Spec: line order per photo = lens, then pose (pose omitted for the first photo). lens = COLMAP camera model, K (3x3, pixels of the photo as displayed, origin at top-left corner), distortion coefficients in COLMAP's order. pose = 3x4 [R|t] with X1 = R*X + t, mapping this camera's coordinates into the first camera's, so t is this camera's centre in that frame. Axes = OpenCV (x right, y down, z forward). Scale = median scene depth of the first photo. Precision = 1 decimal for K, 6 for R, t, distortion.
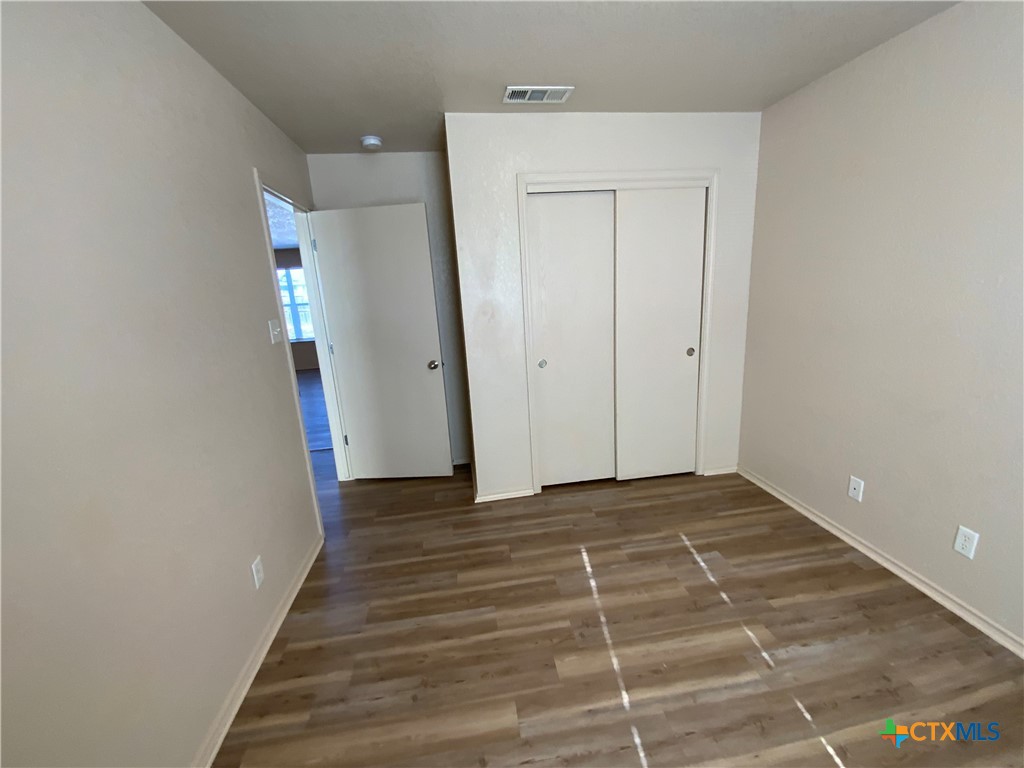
lens RADIAL K [[414.5, 0, 512.5], [0, 414.5, 380.8], [0, 0, 1]] dist [-0.012384, -0.001362]
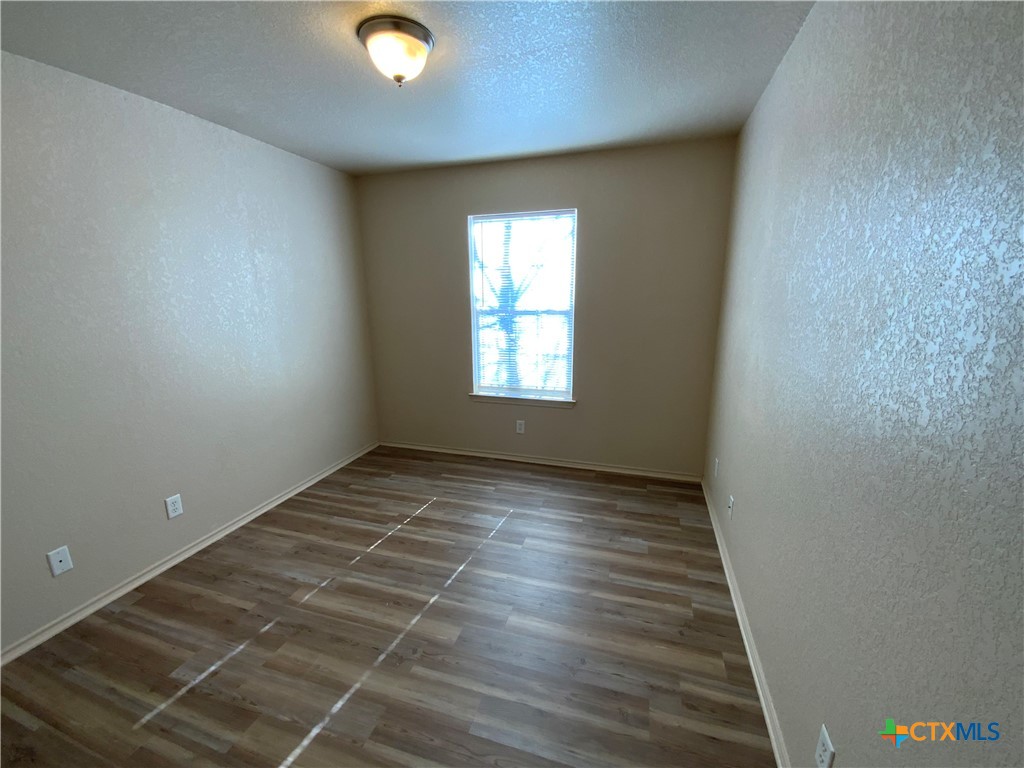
lens RADIAL K [[414.5, 0, 511.7], [0, 414.5, 383.7], [0, 0, 1]] dist [-0.012384, -0.001362]
pose [[-0.899689, -0.033759, 0.435225, -0.464204], [0.155728, 0.906586, 0.392239, -0.329051], [-0.407811, 0.420670, -0.810387, 1.477829]]
